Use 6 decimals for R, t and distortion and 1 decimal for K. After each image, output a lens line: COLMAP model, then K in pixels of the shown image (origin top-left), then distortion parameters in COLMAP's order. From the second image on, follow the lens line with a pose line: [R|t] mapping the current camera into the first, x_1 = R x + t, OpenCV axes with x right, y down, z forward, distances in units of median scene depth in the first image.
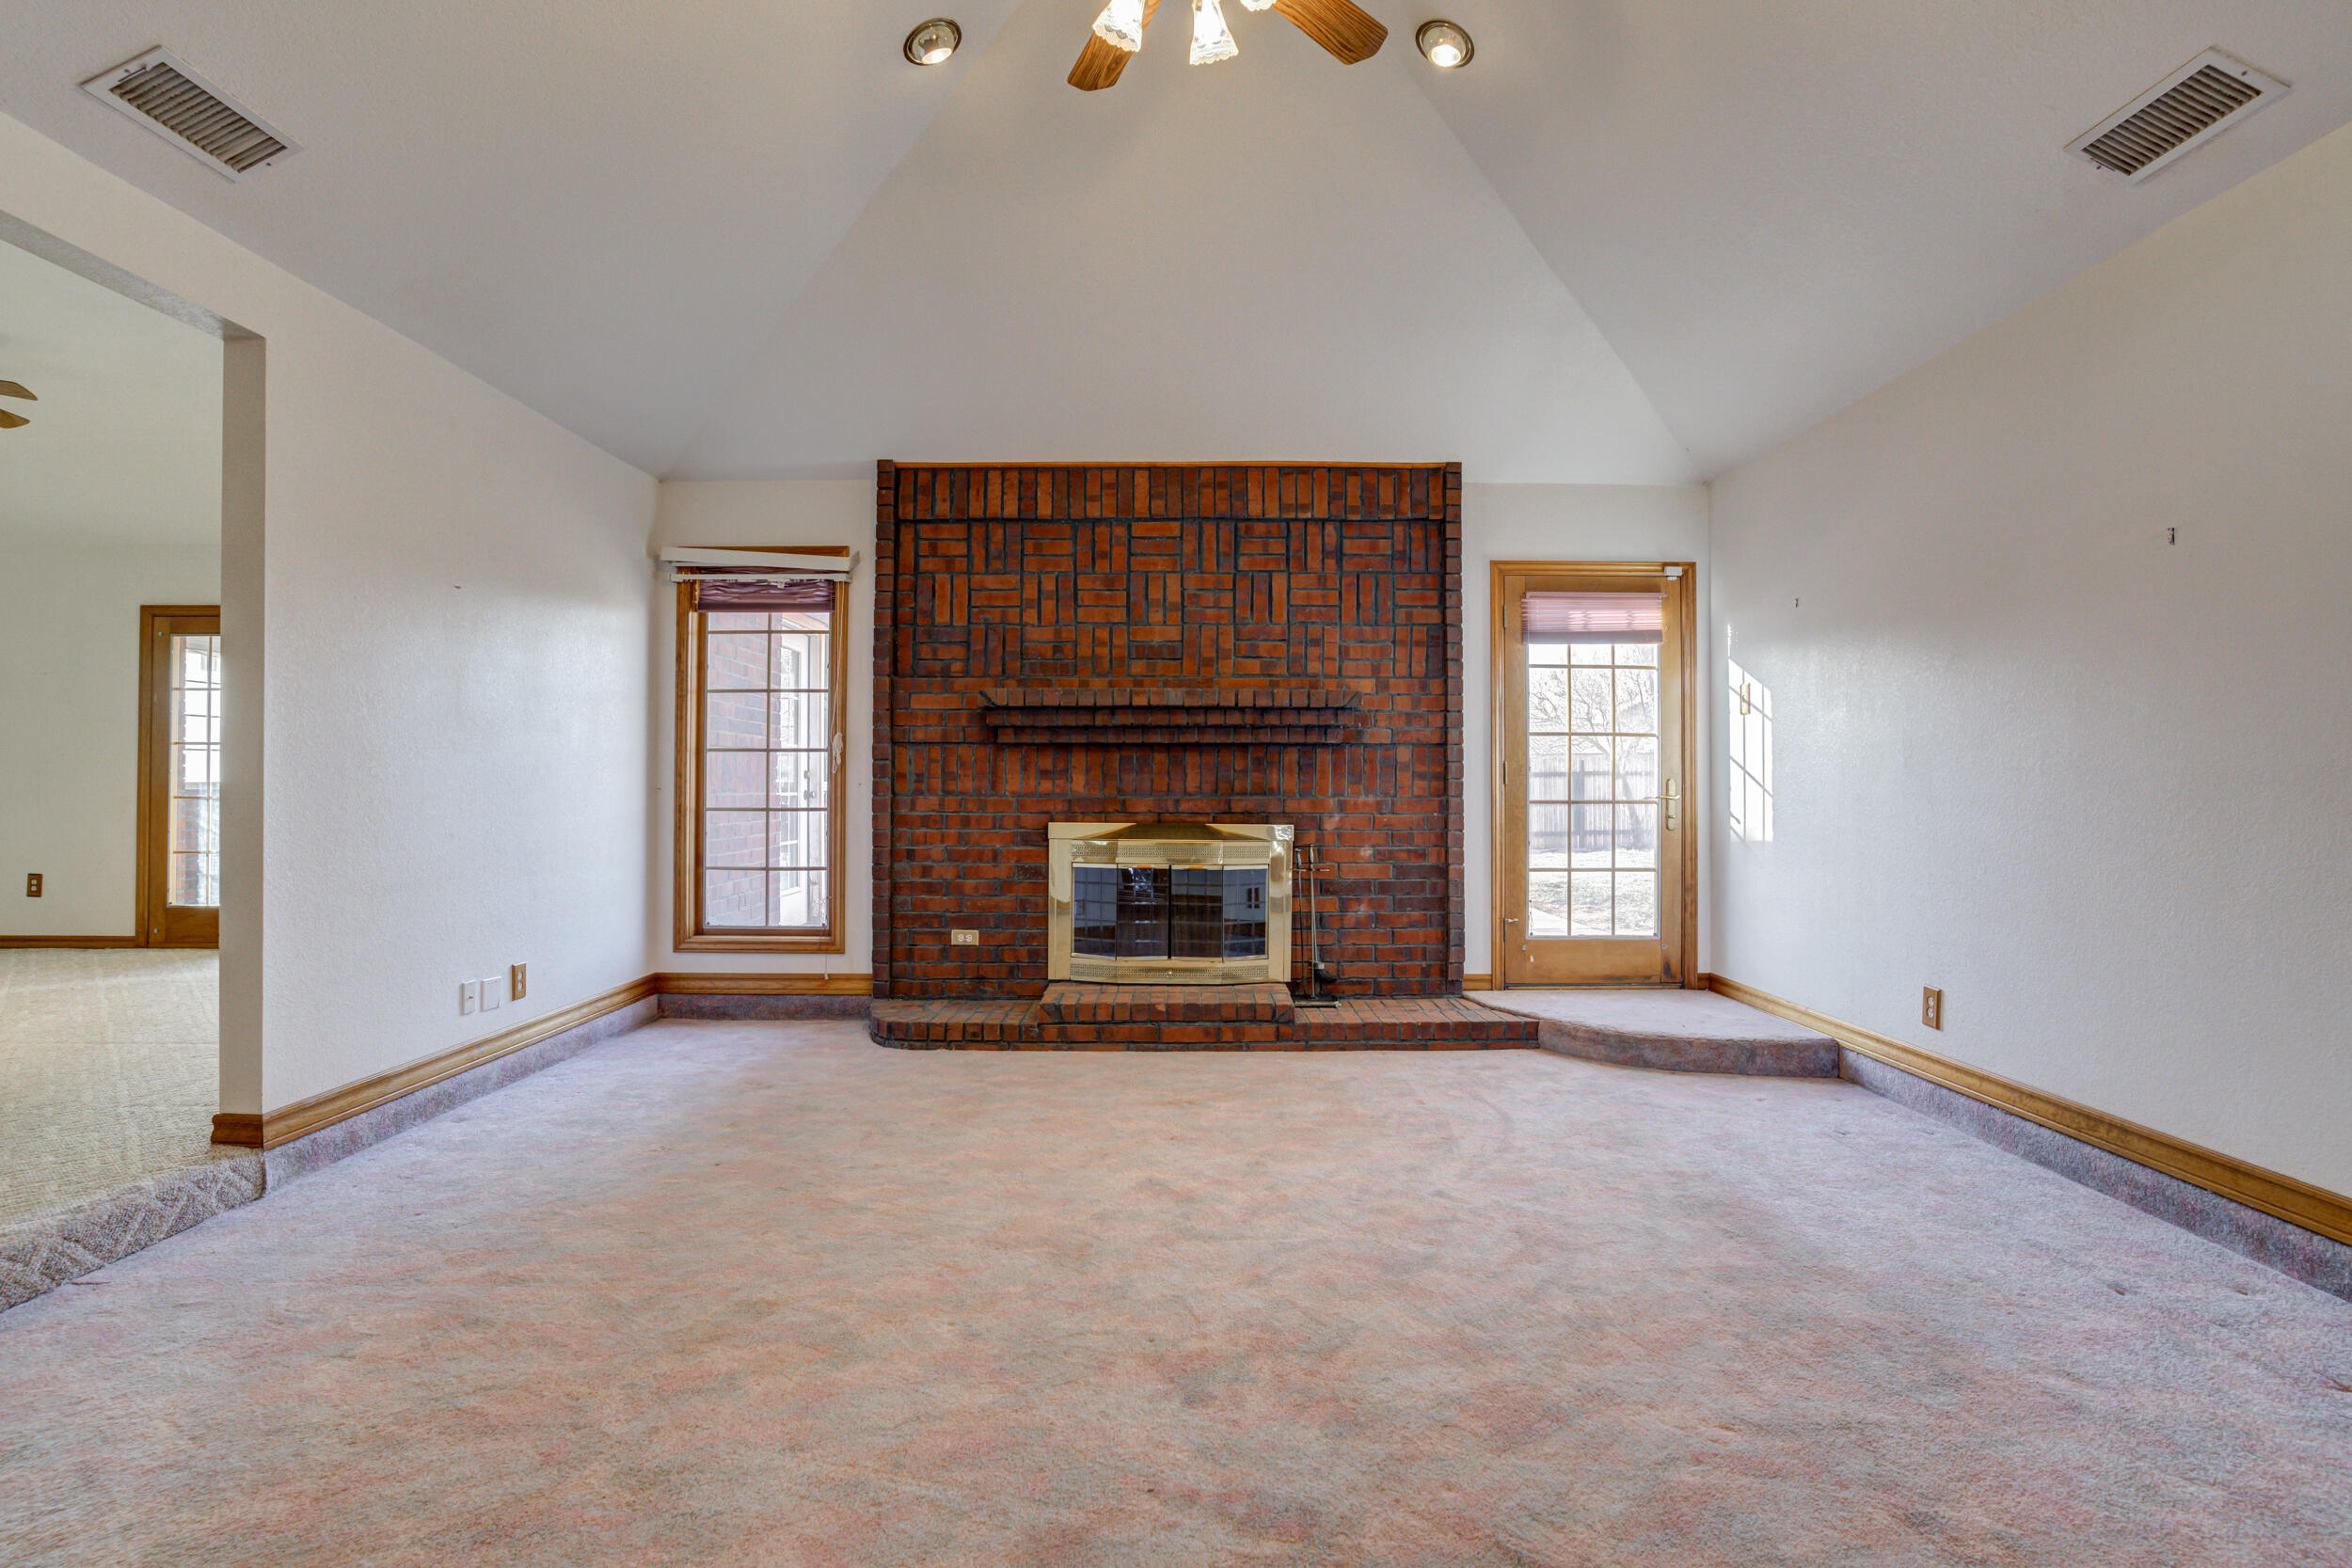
lens RADIAL K [[1173.1, 0, 1178.5], [0, 1173.1, 771.5], [0, 0, 1]] dist [-0.043048, 0.011249]
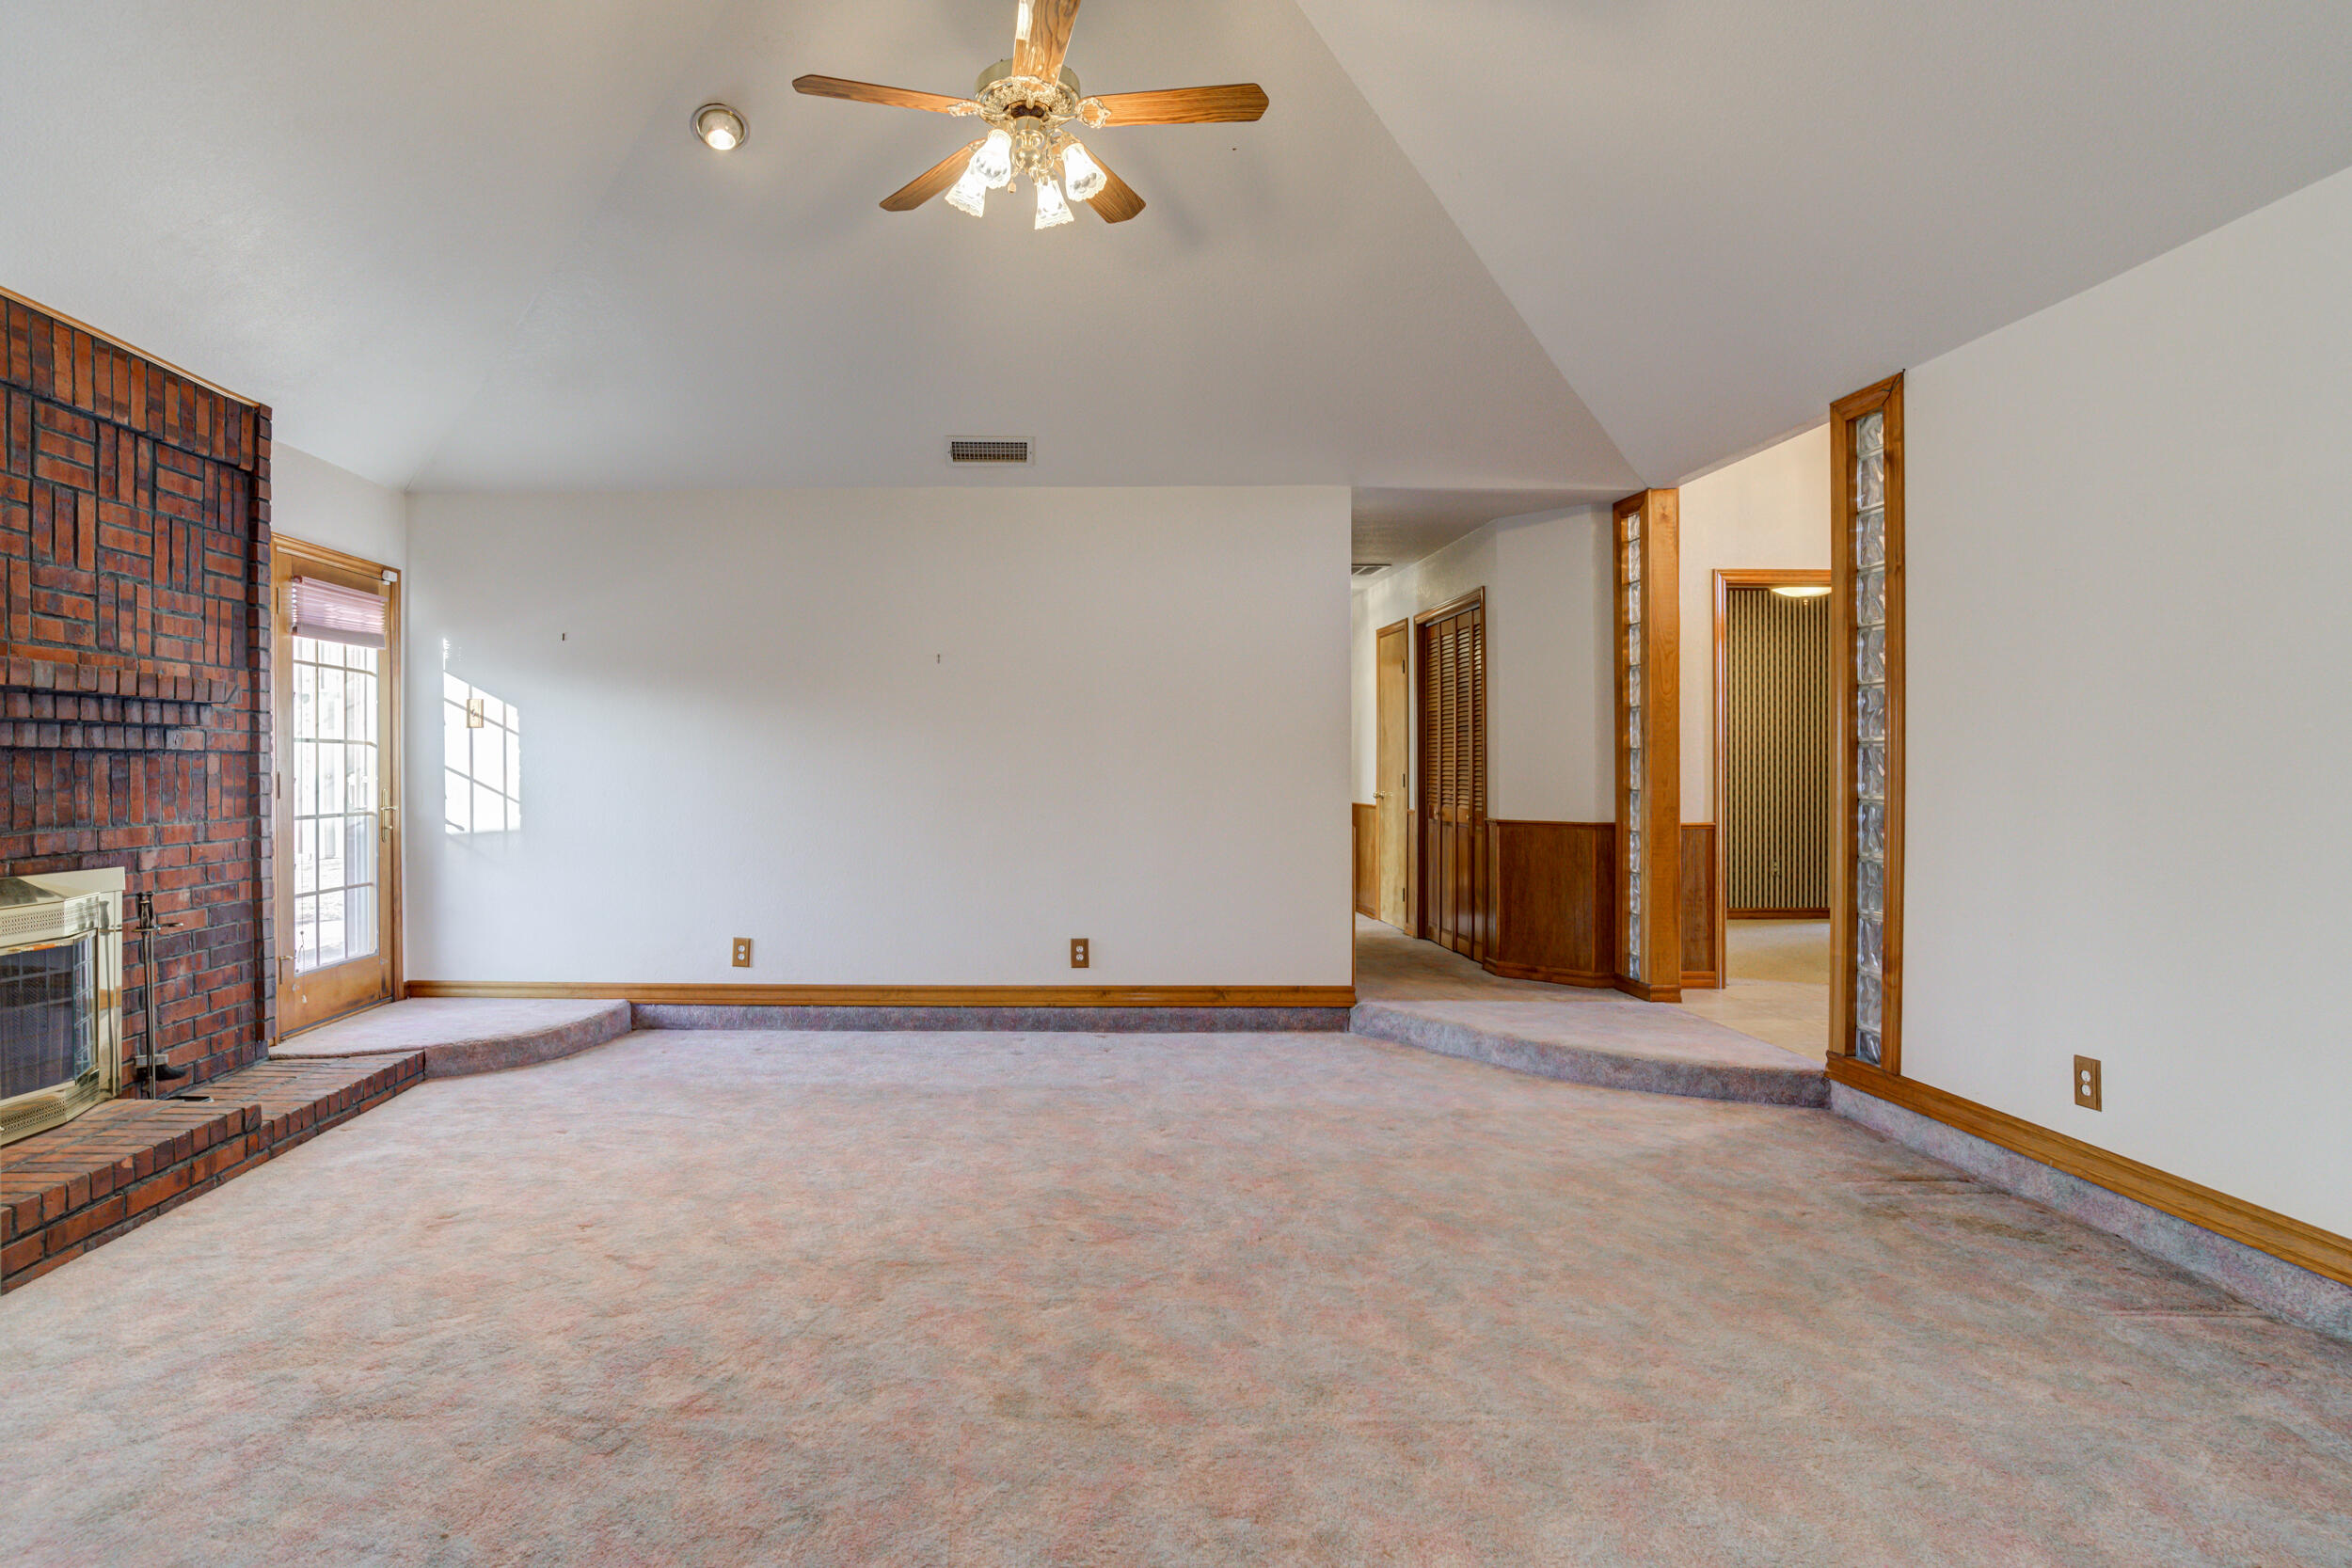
lens RADIAL K [[1173.1, 0, 1112.6], [0, 1173.1, 774.9], [0, 0, 1]] dist [-0.043048, 0.011249]
pose [[-0.001081, -0.008219, 0.999966, -0.568213], [-0.008542, 0.999930, 0.008210, -0.019172], [-0.999963, -0.008533, -0.001151, 0.410536]]
